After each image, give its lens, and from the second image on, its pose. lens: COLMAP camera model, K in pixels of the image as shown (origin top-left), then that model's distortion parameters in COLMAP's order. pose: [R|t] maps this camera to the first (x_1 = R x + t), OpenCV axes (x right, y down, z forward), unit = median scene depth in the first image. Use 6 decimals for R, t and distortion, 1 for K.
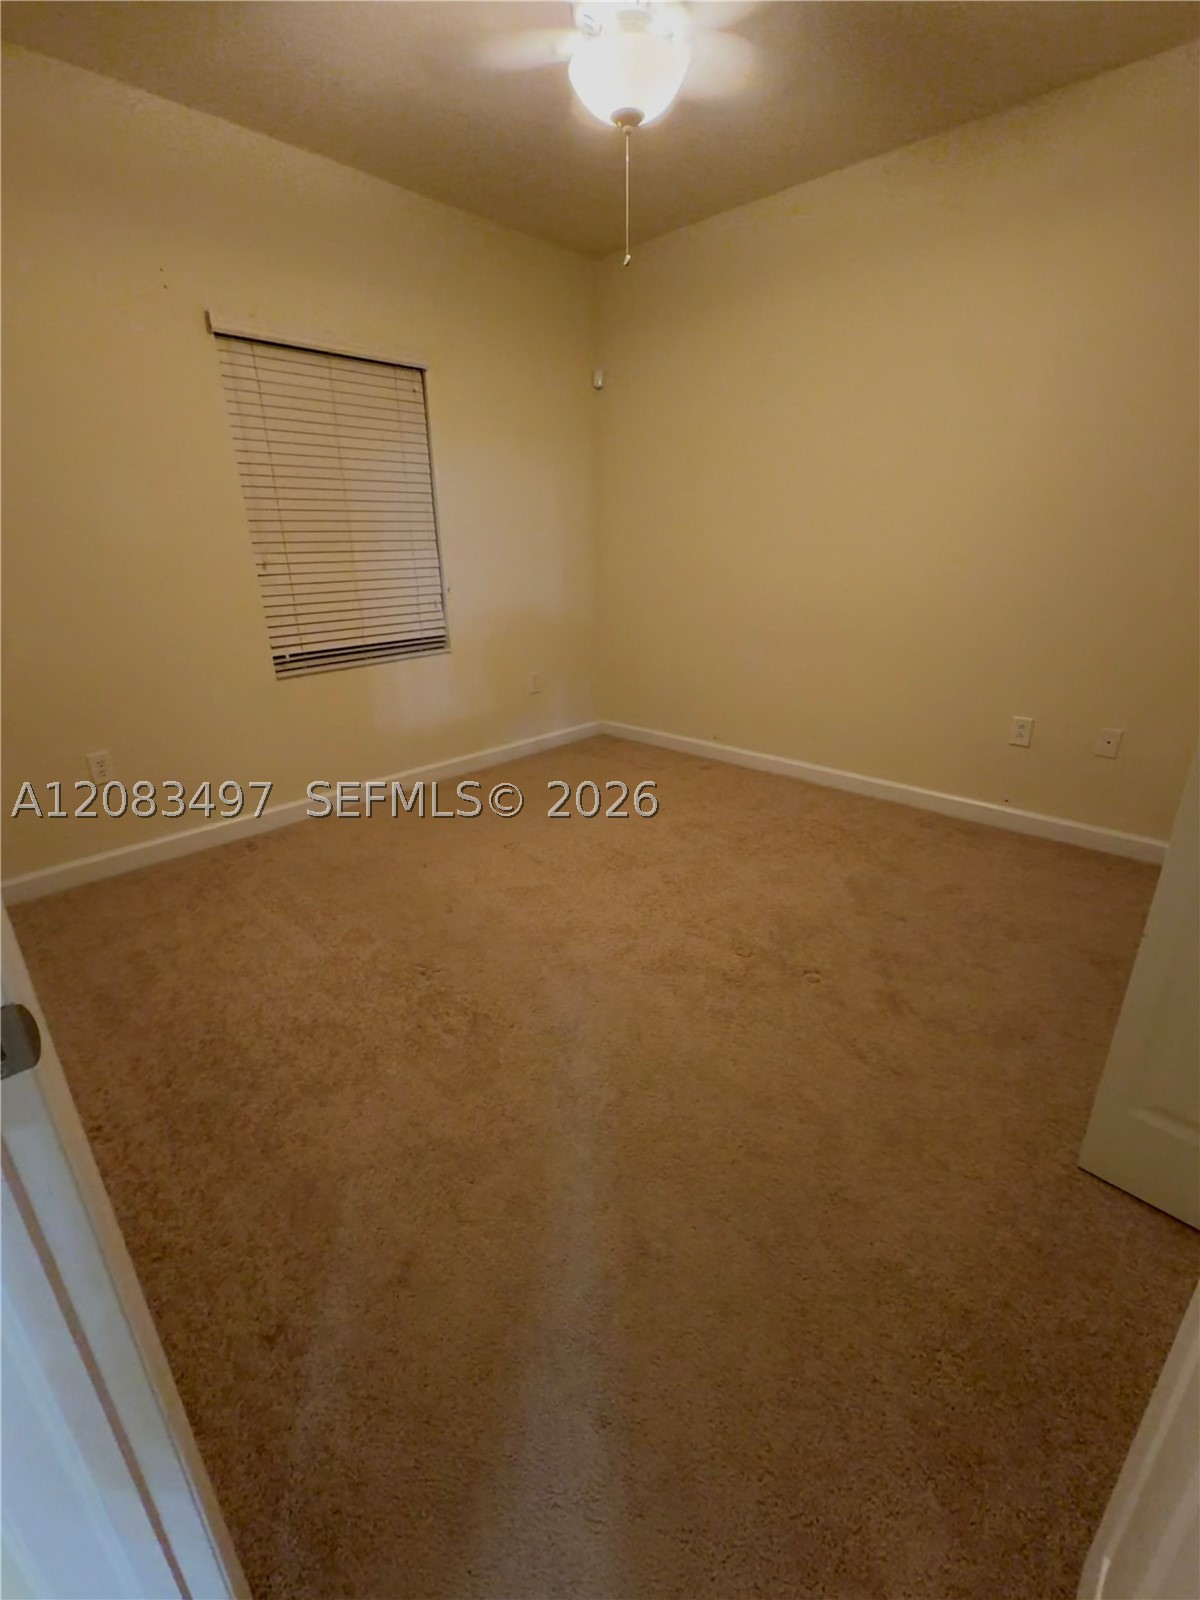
lens RADIAL K [[696.6, 0, 591.4], [0, 696.6, 806.0], [0, 0, 1]] dist [-0.000072, 0.001464]
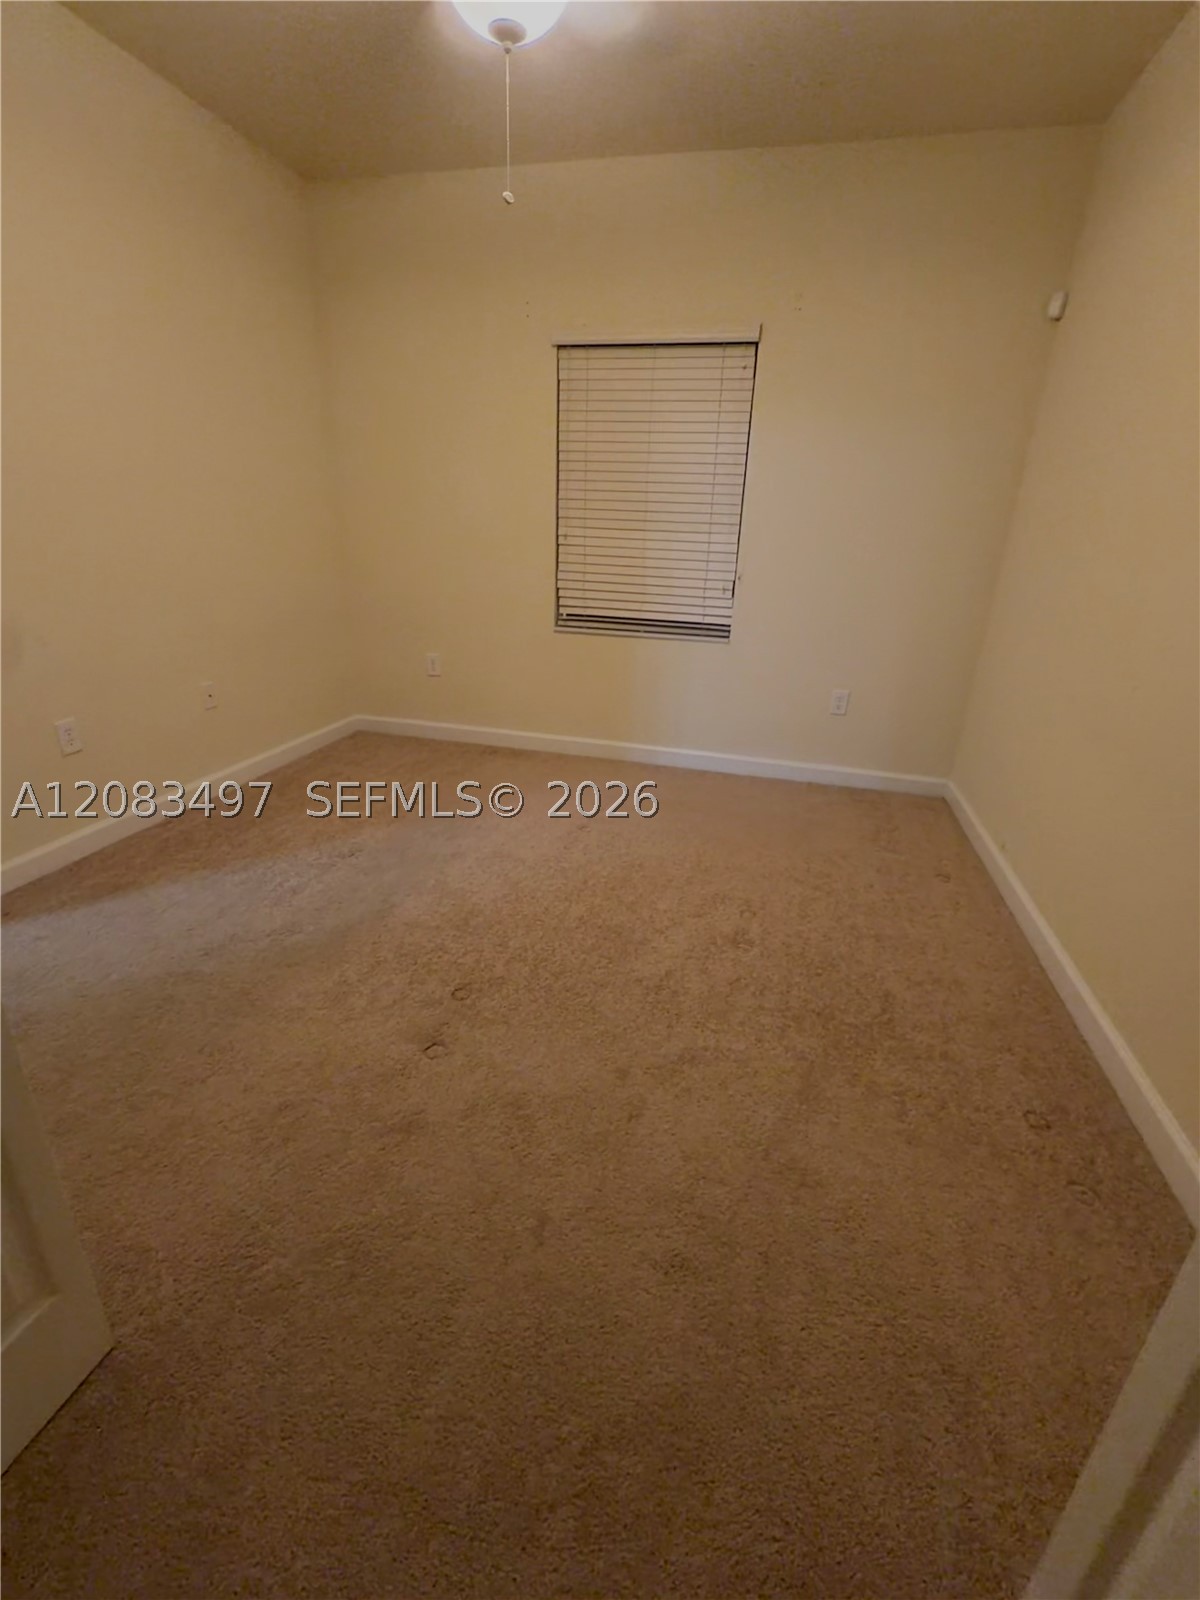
lens RADIAL K [[696.6, 0, 609.6], [0, 696.6, 804.2], [0, 0, 1]] dist [-0.000072, 0.001464]
pose [[0.494648, 0.352454, -0.794418, 0.571705], [-0.353608, 0.916615, 0.186492, -0.144843], [0.793905, 0.188664, 0.578032, 0.377832]]
